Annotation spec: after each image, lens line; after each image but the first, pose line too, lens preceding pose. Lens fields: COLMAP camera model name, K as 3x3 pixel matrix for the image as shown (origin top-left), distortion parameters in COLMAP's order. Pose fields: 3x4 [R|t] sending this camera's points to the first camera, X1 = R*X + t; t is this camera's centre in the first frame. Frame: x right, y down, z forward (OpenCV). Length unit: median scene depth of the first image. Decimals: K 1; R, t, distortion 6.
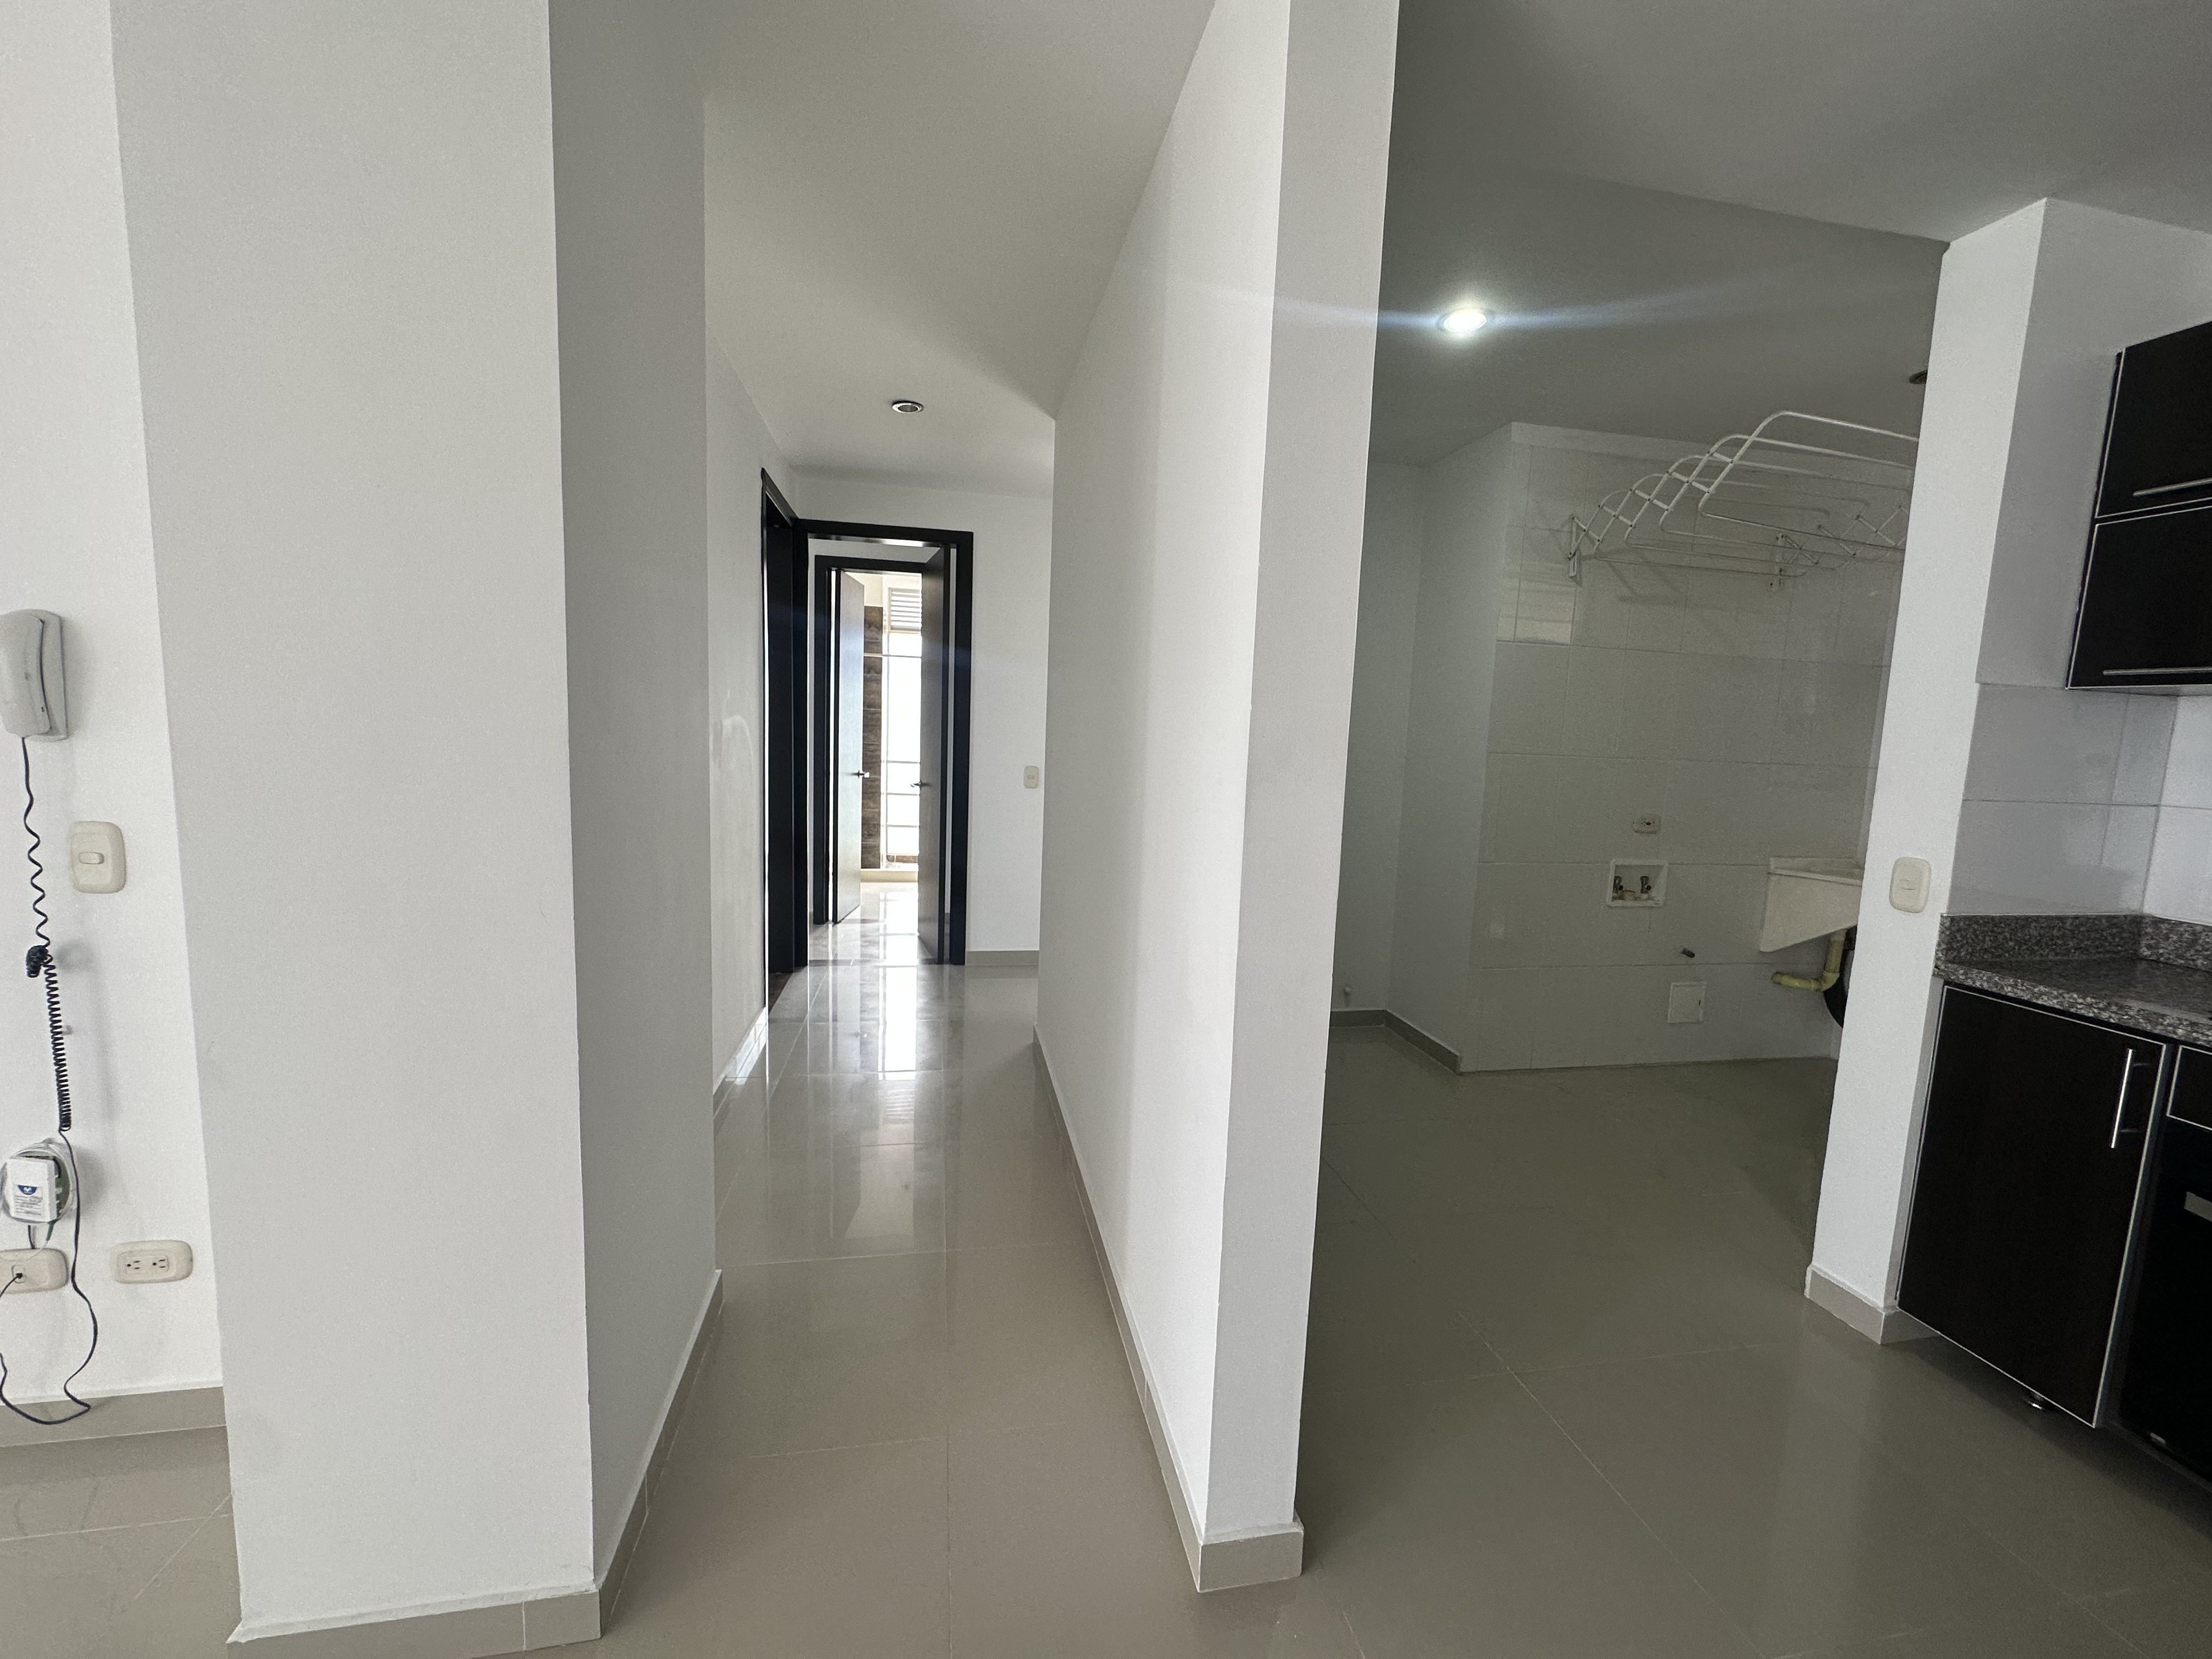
lens RADIAL K [[884.4, 0, 1102.2], [0, 884.4, 824.9], [0, 0, 1]] dist [-0.003406, 0.000607]
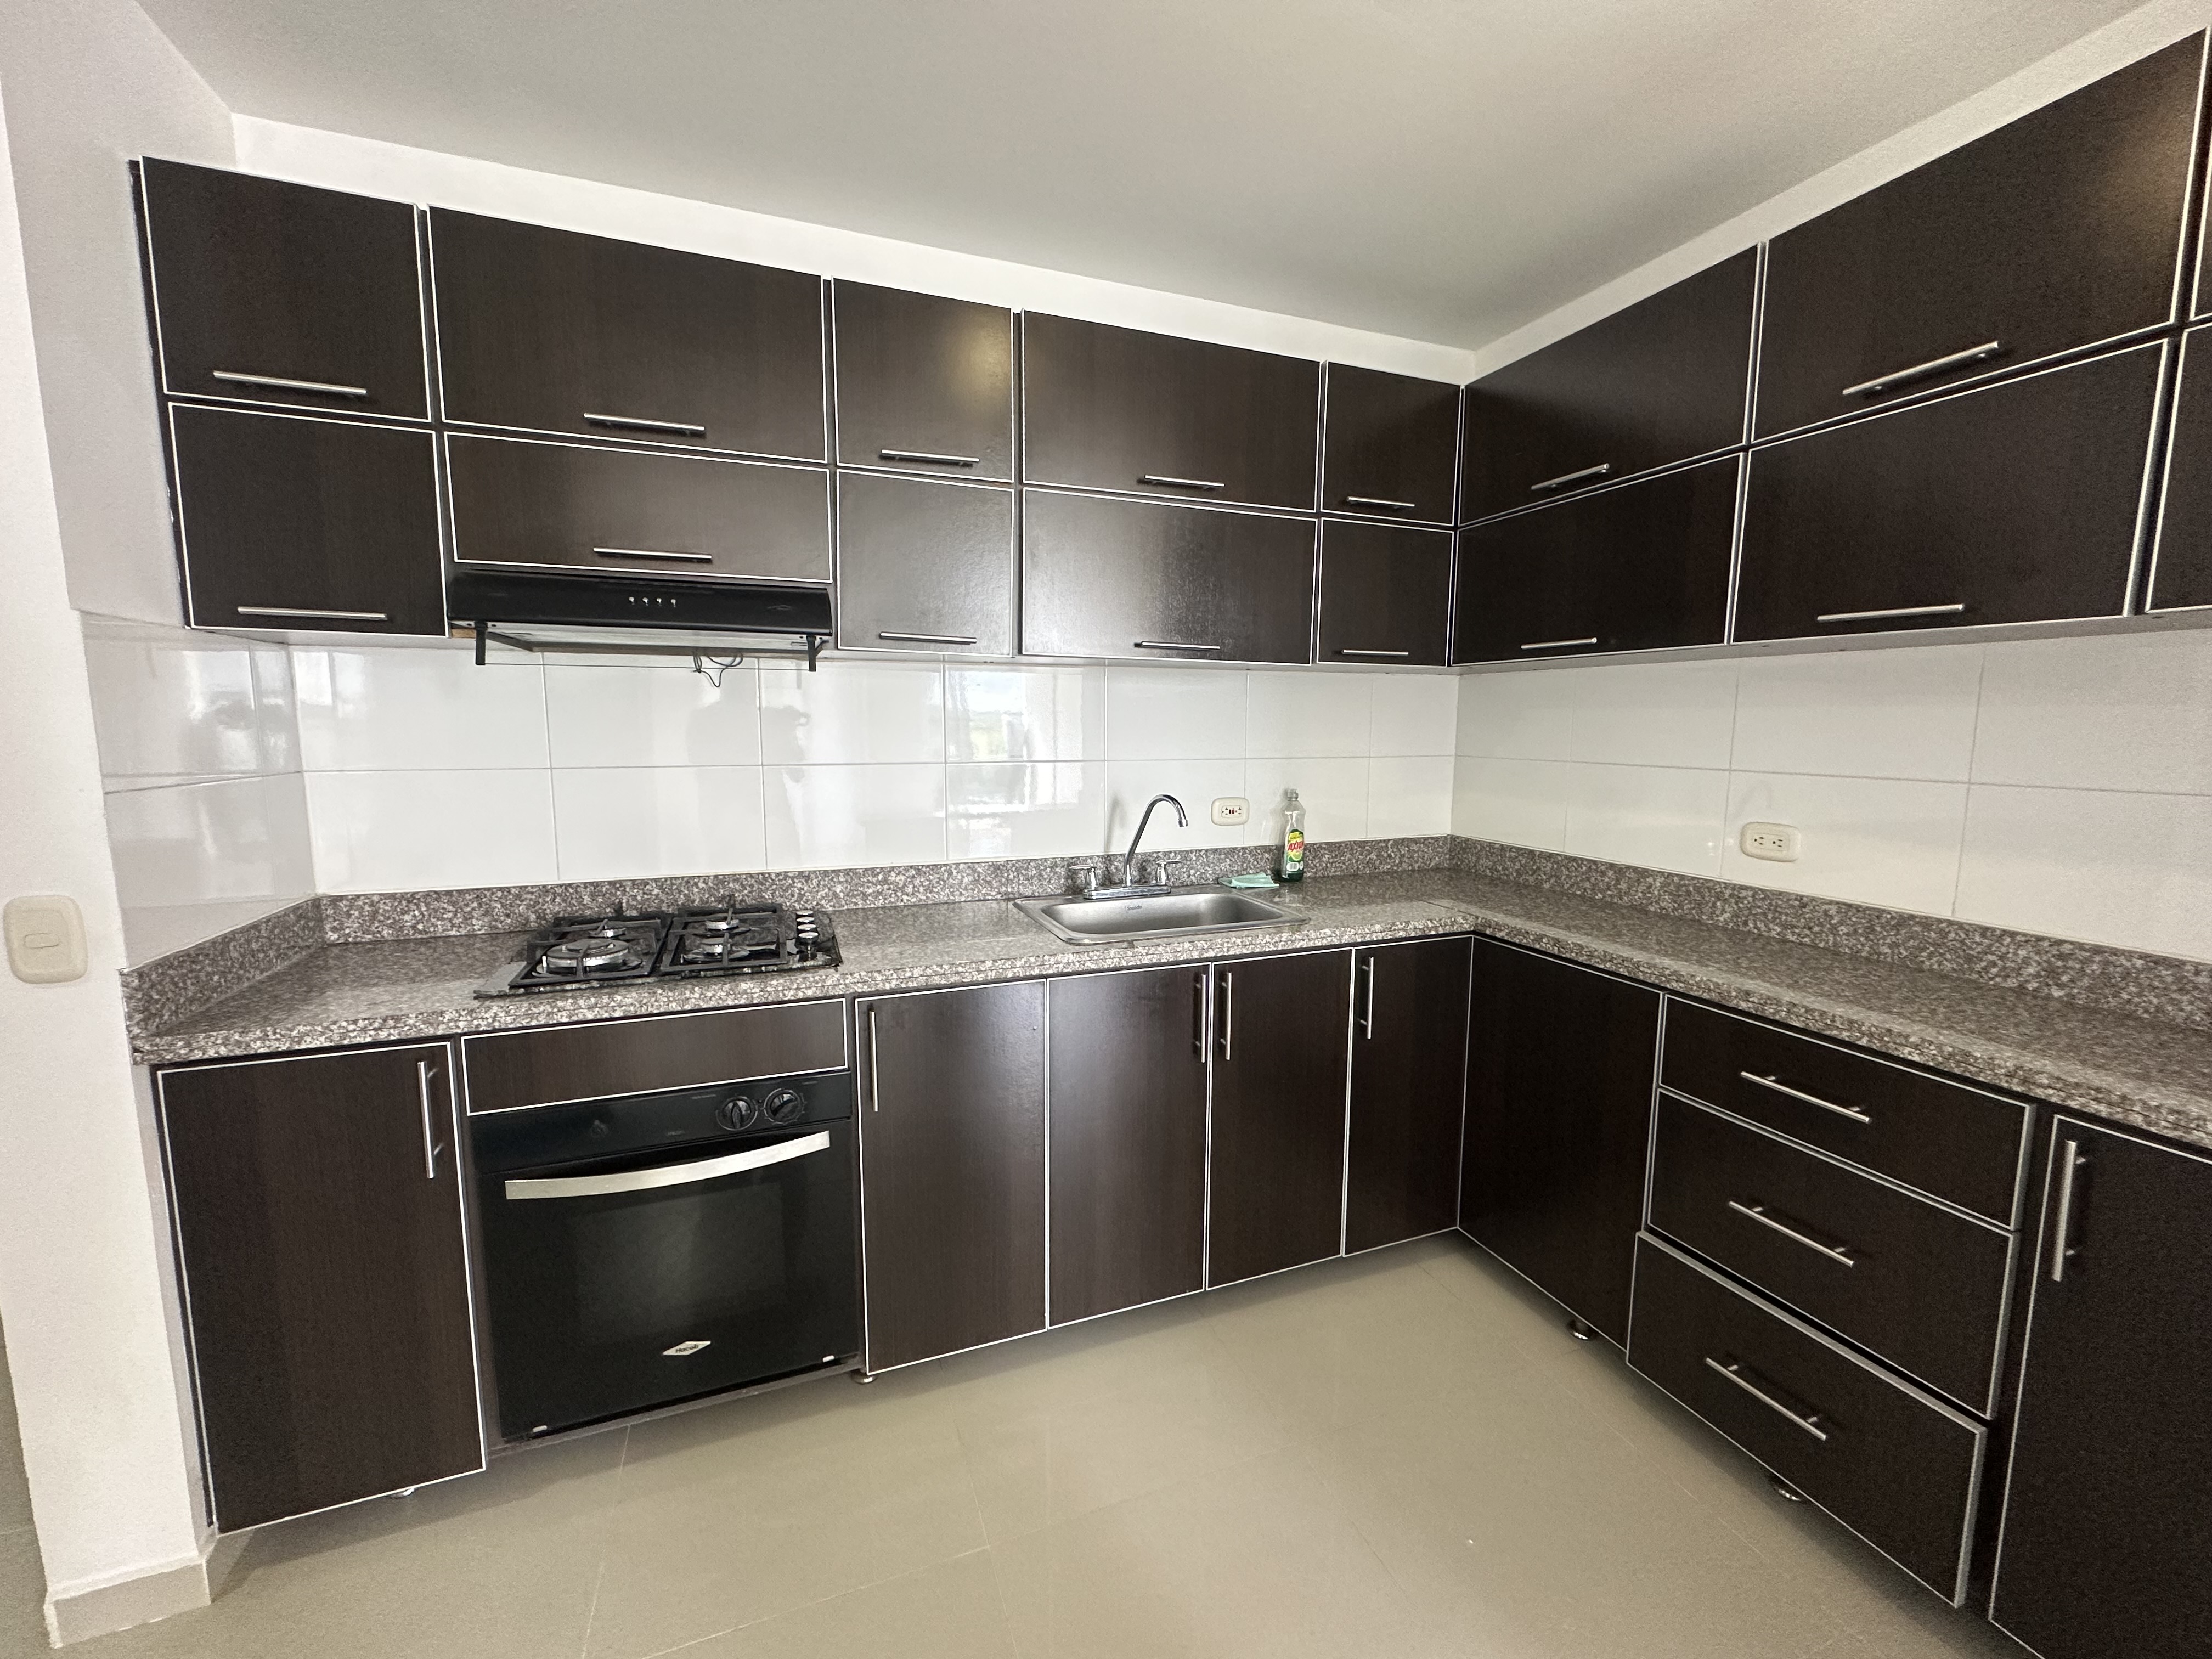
lens RADIAL K [[884.4, 0, 1101.9], [0, 884.4, 824.3], [0, 0, 1]] dist [-0.003406, 0.000607]
pose [[-0.179475, -0.157005, 0.971153, 0.111347], [0.095546, 0.979733, 0.176049, -0.026159], [-0.979112, 0.124386, -0.160837, 0.203808]]
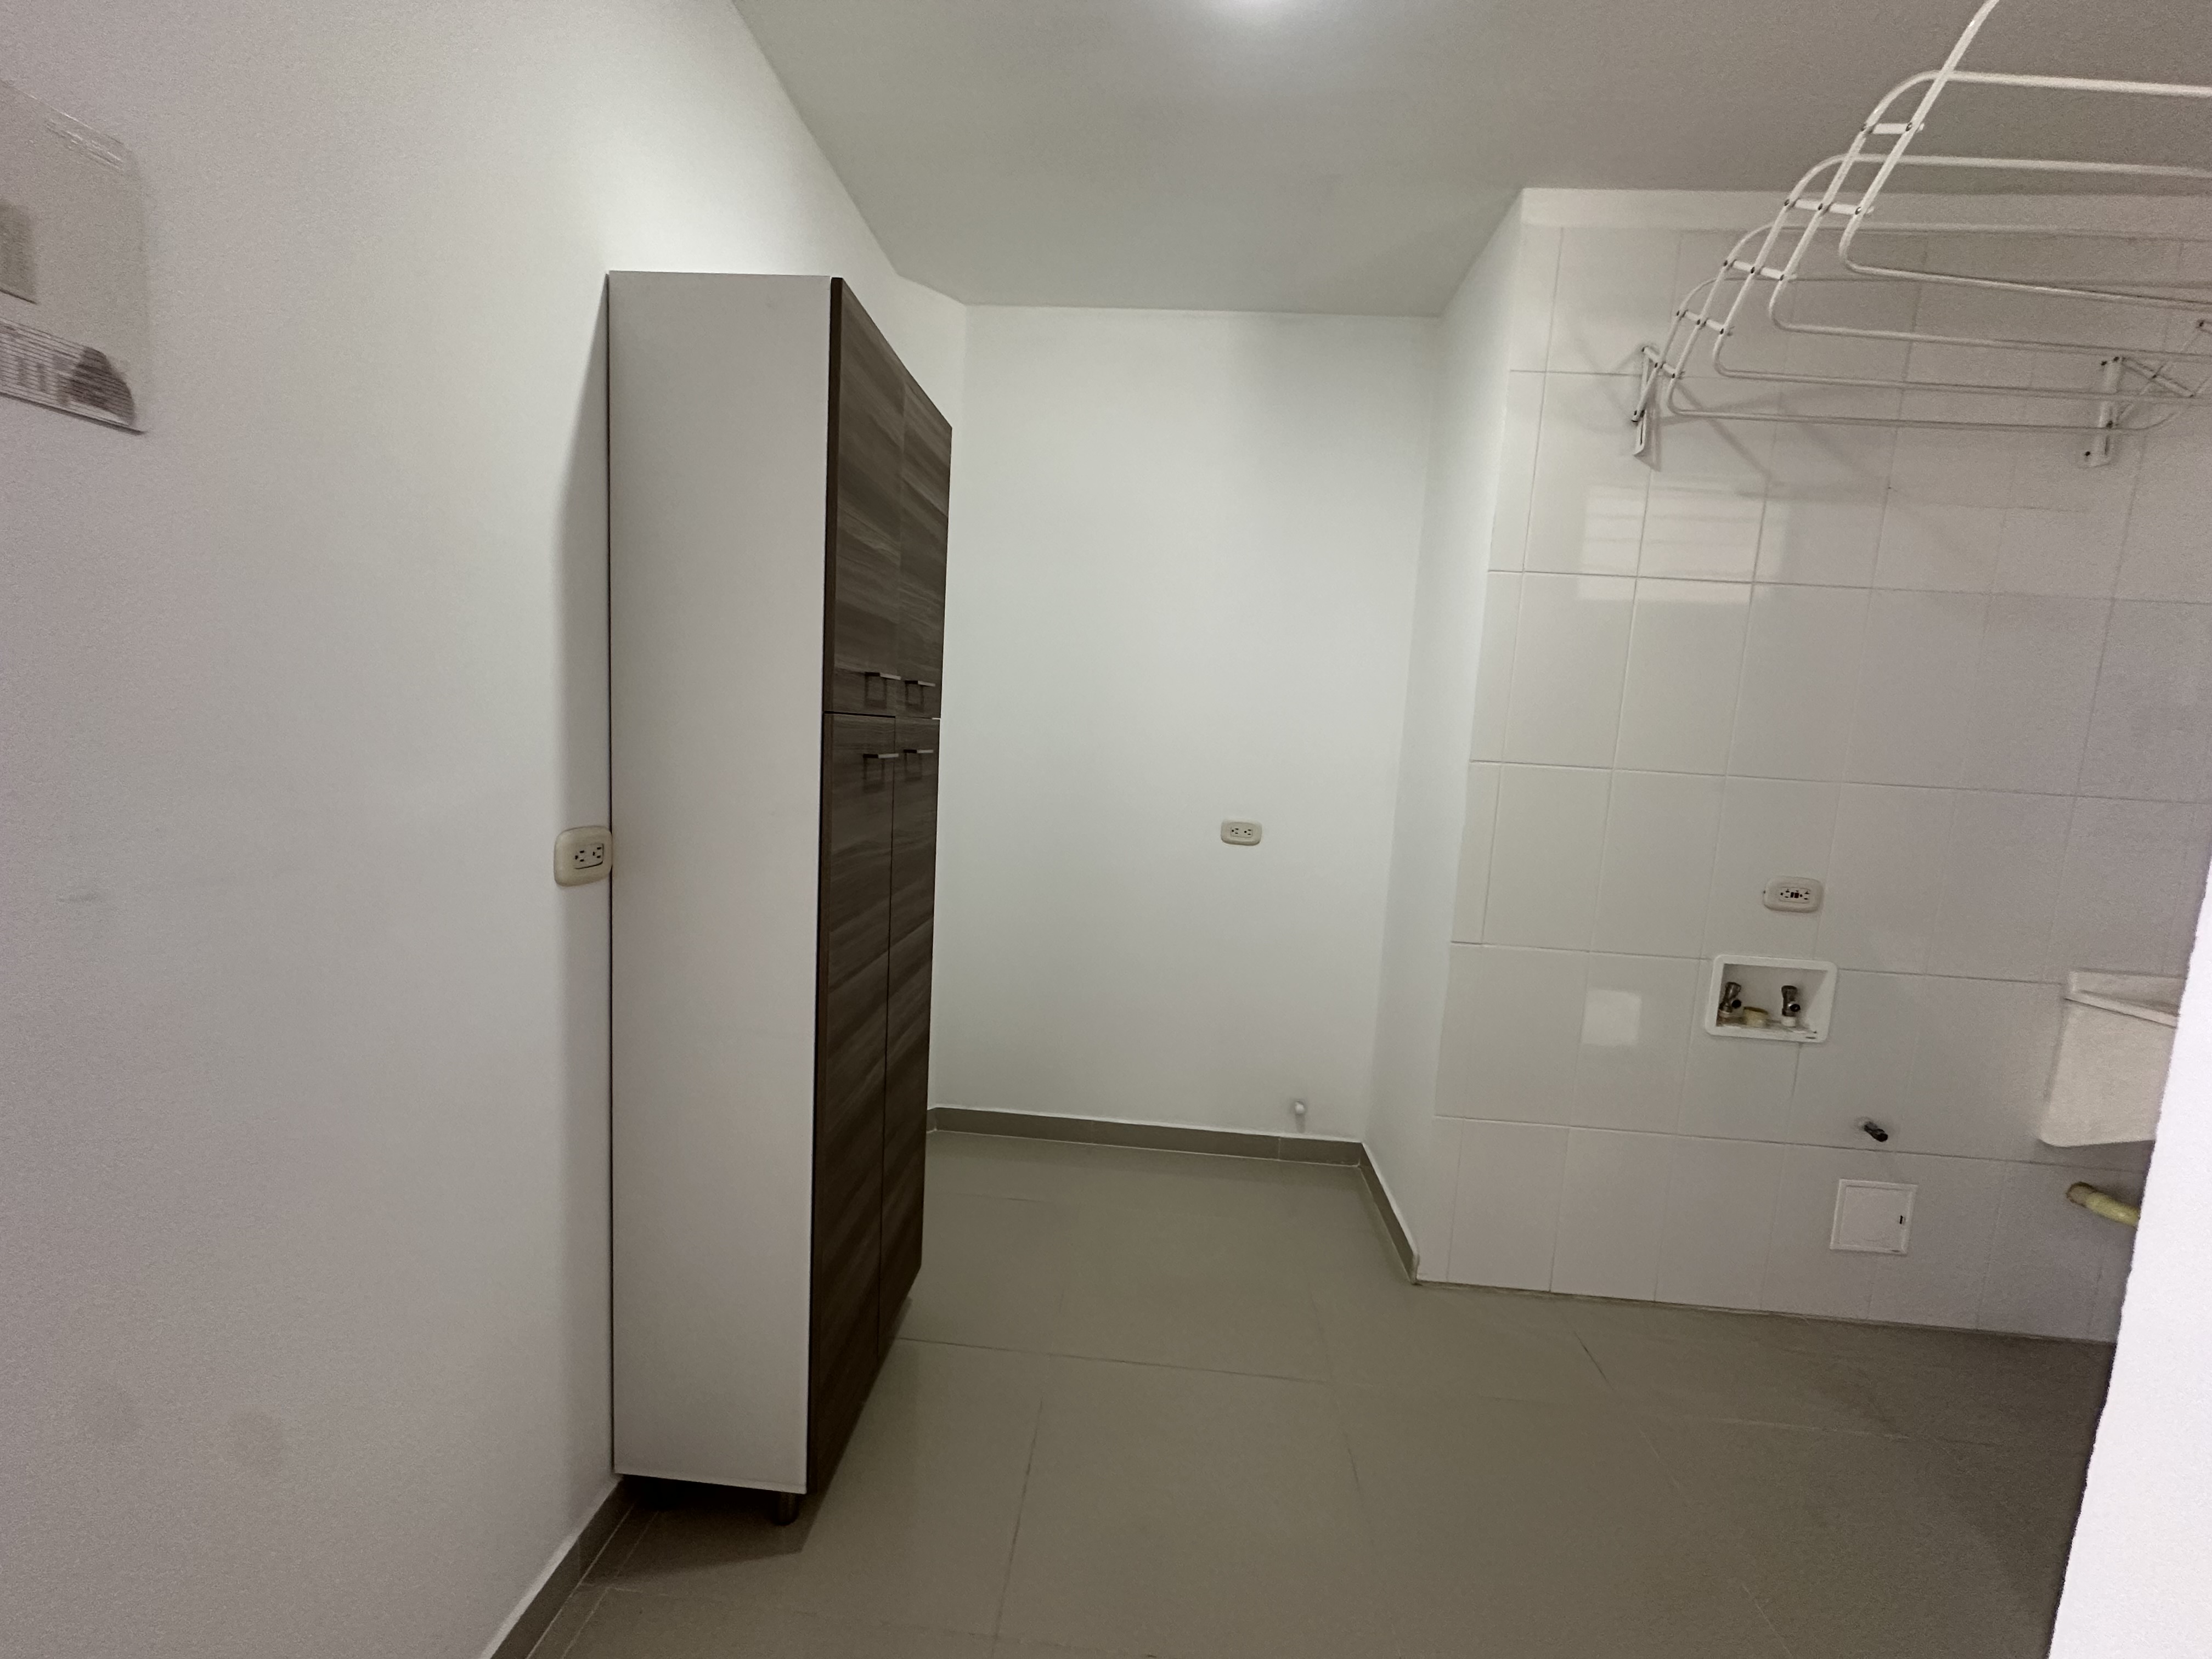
lens RADIAL K [[884.4, 0, 1118.2], [0, 884.4, 836.5], [0, 0, 1]] dist [-0.003406, 0.000607]
pose [[0.965648, 0.045250, -0.255883, 0.336580], [-0.045751, 0.998945, 0.004000, -0.020559], [0.255794, 0.007845, 0.966700, 0.339353]]
